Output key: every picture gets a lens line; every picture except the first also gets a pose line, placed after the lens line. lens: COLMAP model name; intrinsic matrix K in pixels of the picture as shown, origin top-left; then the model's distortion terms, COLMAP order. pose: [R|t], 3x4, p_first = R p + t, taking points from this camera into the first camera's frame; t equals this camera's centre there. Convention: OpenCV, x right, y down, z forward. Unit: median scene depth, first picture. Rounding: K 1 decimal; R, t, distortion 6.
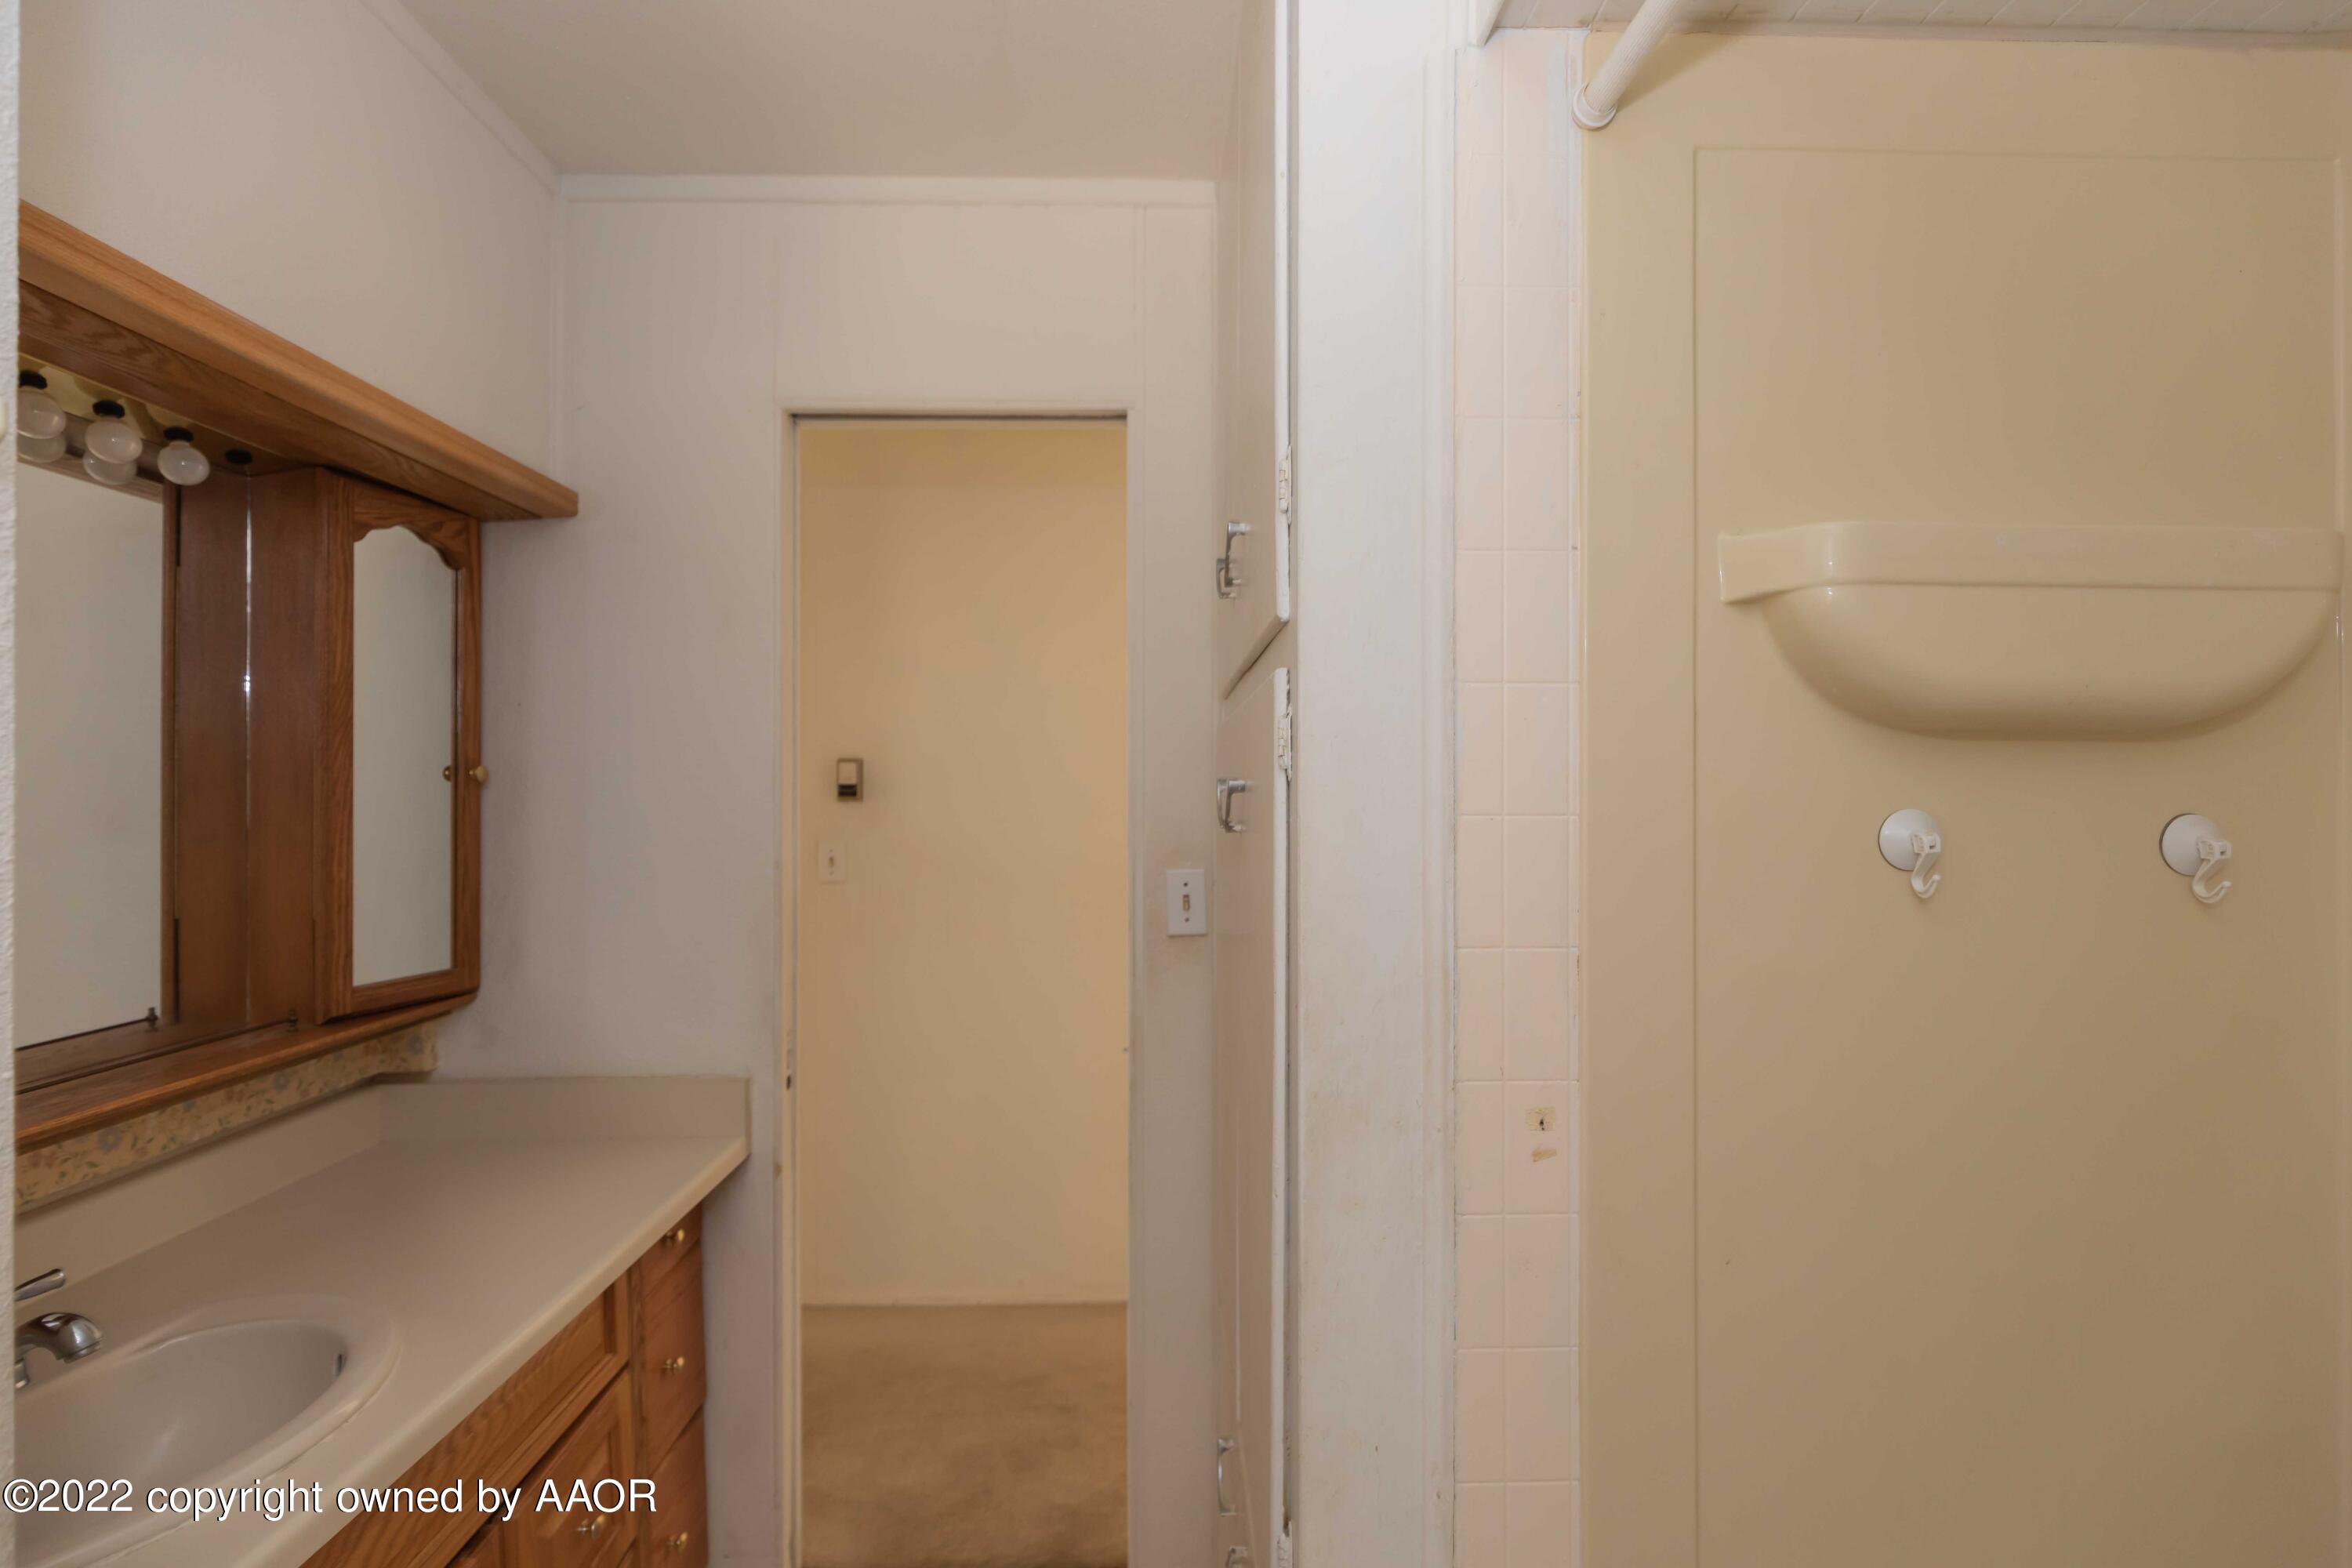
lens RADIAL K [[1058.8, 0, 1213.4], [0, 1058.8, 787.9], [0, 0, 1]] dist [0.002117, -0.000381]
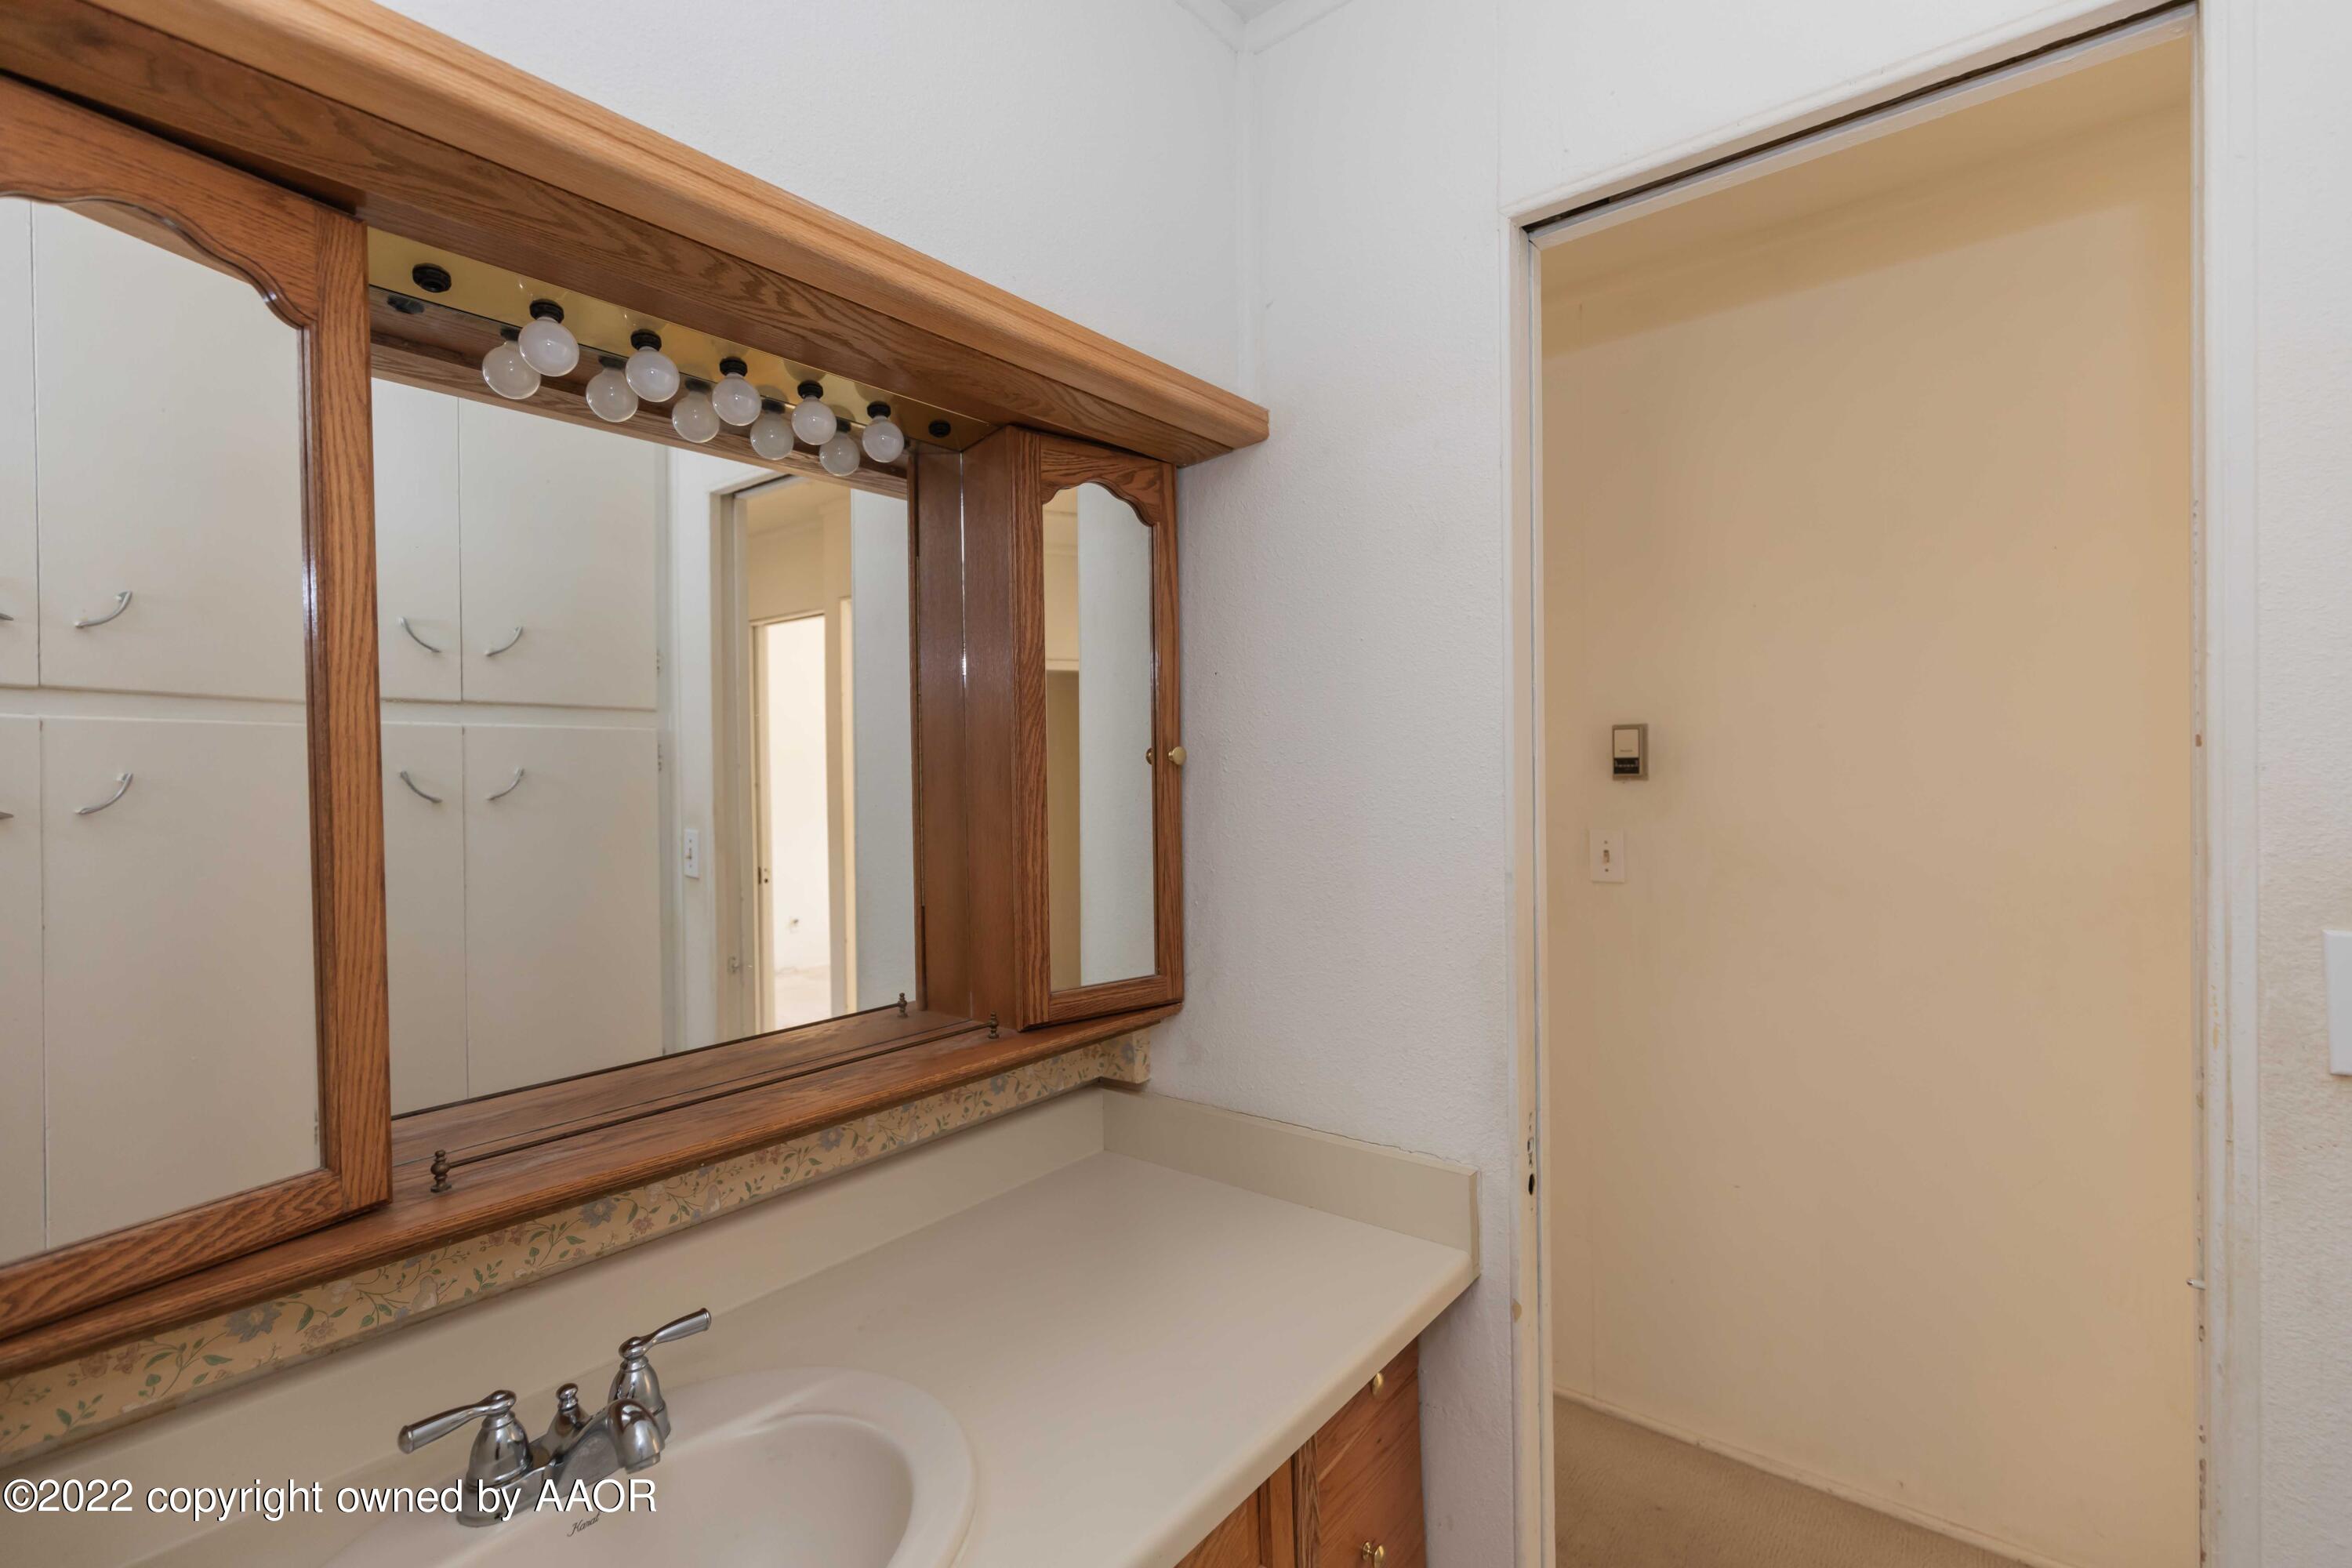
lens RADIAL K [[987.0, 0, 1176.0], [0, 987.0, 784.0], [0, 0, 1]] dist [0.002435, -0.000089]
pose [[0.713347, -0.001719, -0.700809, -0.129550], [0.018591, 0.999691, 0.016471, -0.003929], [0.700564, -0.024779, 0.713159, 0.443730]]
